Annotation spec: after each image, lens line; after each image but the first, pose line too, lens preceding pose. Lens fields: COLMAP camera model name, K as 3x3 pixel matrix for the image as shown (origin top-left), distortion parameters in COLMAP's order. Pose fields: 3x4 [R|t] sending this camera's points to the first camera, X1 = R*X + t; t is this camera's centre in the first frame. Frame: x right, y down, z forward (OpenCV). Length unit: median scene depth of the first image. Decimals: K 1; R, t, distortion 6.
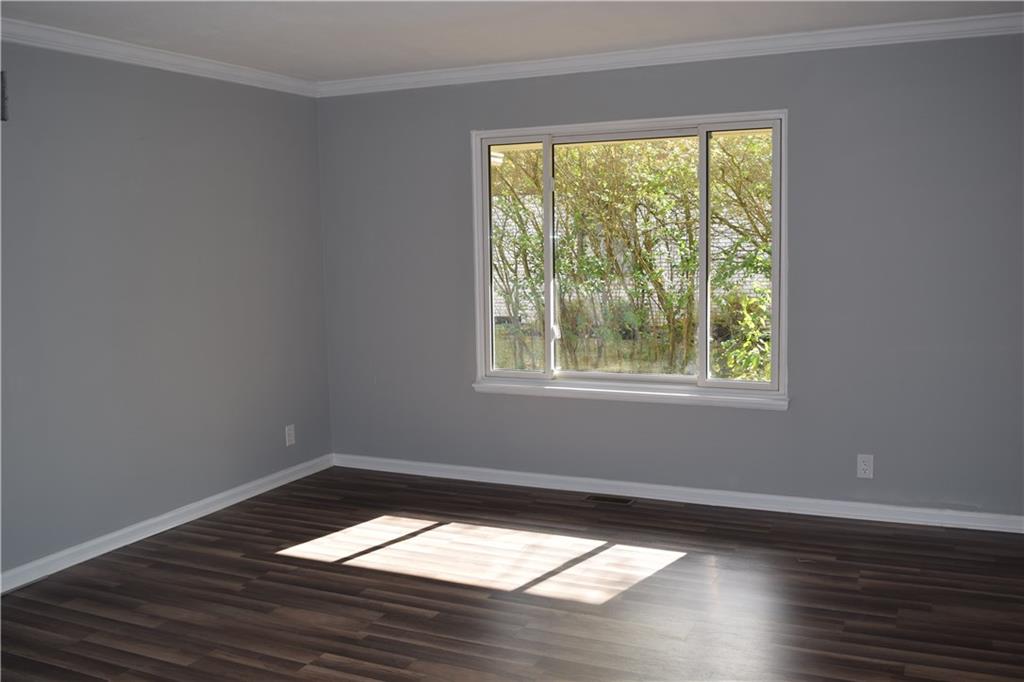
lens RADIAL K [[968.4, 0, 511.0], [0, 968.4, 337.6], [0, 0, 1]] dist [-0.003862, 0.000000]
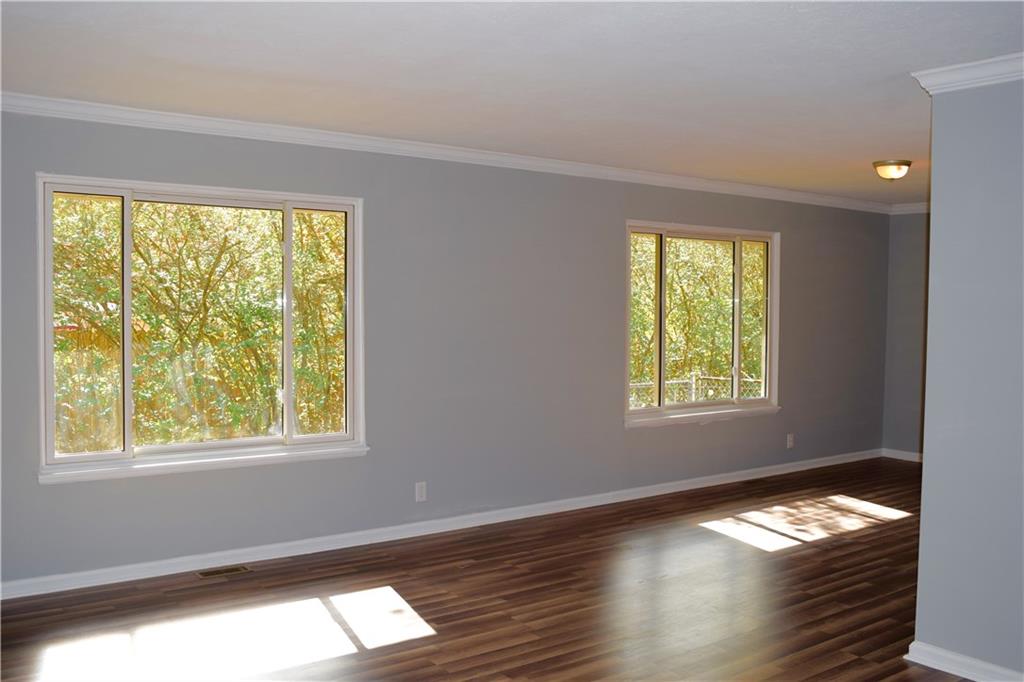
lens RADIAL K [[968.4, 0, 510.5], [0, 968.4, 343.7], [0, 0, 1]] dist [-0.003862, 0.000000]
pose [[0.484799, -0.013643, 0.874519, -0.660883], [0.072094, 0.997099, -0.024411, -0.017696], [-0.871649, 0.074882, 0.484376, 0.285388]]
